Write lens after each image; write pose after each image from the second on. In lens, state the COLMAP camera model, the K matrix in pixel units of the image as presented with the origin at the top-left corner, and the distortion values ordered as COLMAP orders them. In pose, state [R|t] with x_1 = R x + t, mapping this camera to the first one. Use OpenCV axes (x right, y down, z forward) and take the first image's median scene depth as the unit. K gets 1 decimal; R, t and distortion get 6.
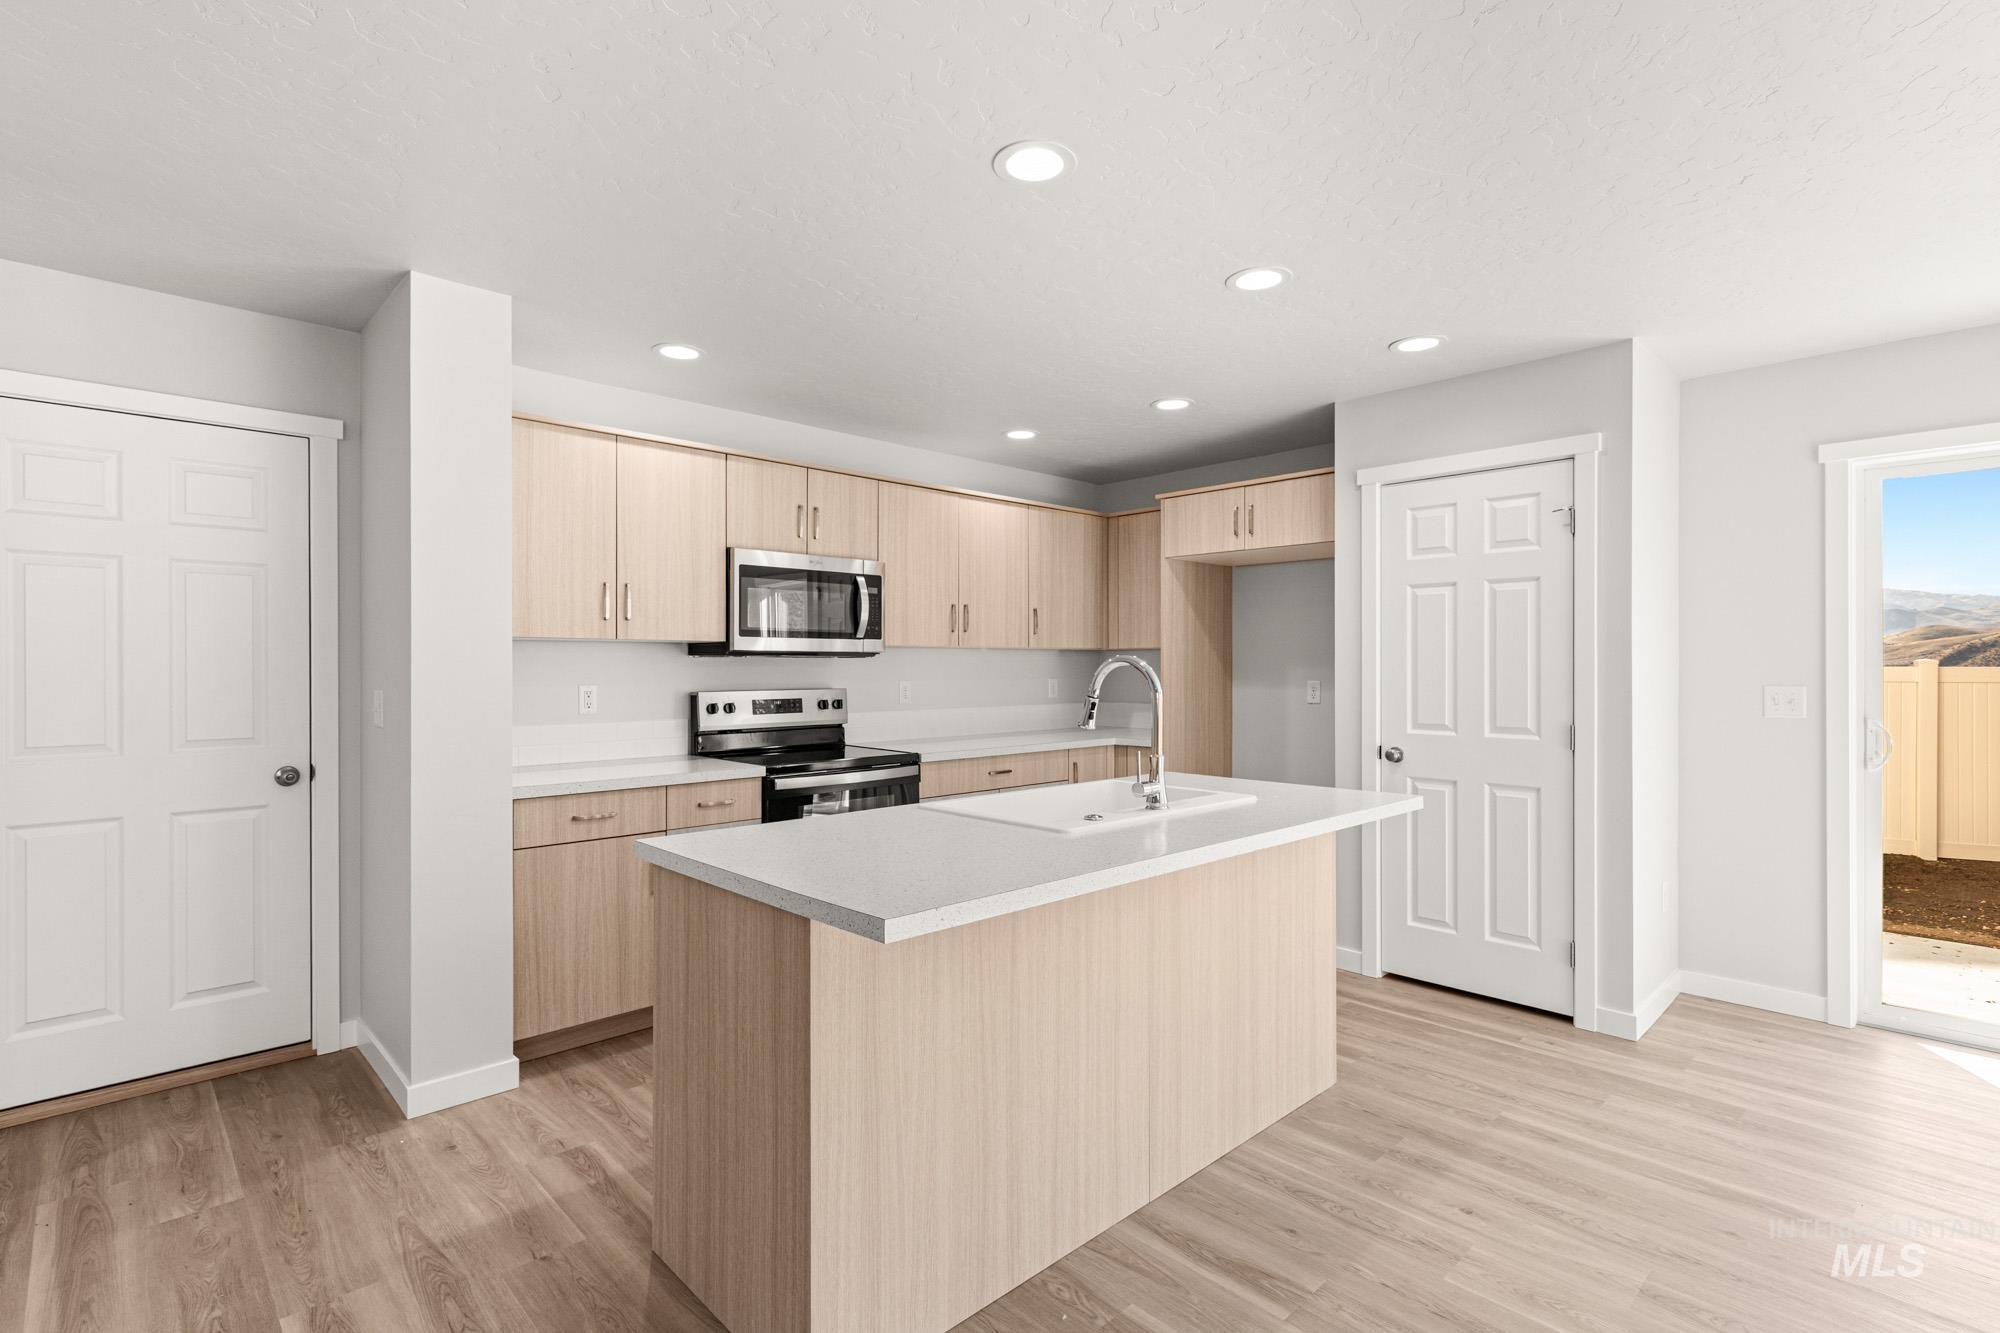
lens RADIAL K [[928.6, 0, 947.4], [0, 928.6, 659.7], [0, 0, 1]] dist [0.007671, 0.000276]
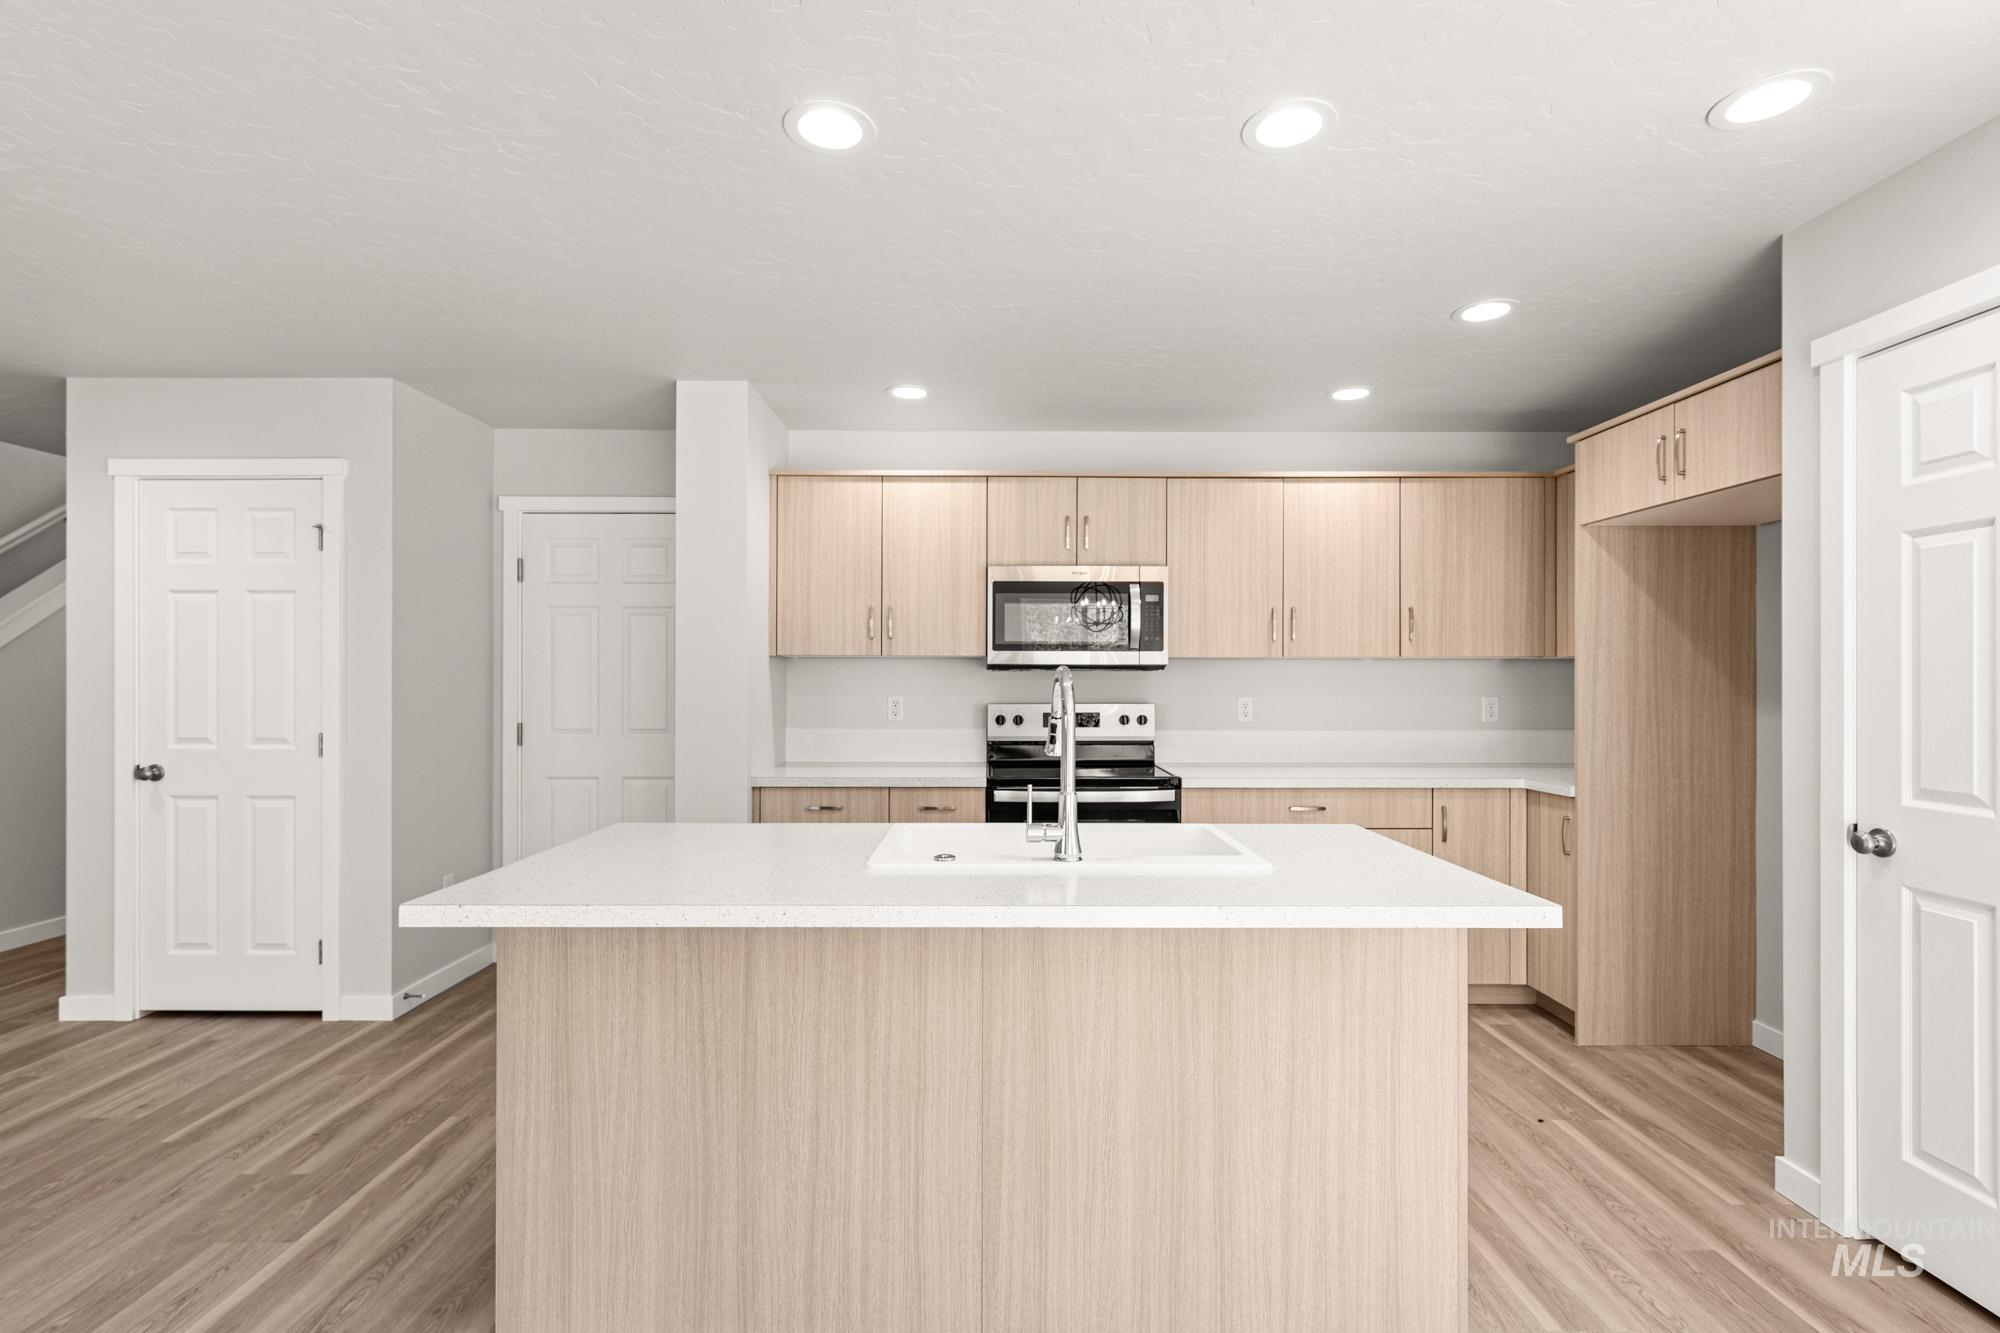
lens RADIAL K [[875.9, 0, 880.4], [0, 875.9, 671.2], [0, 0, 1]] dist [0.003822, -0.000063]
pose [[0.745563, -0.004043, -0.666423, 0.323630], [0.001852, 0.999990, -0.003995, 0.001354], [0.666433, 0.001744, 0.745563, 0.181567]]
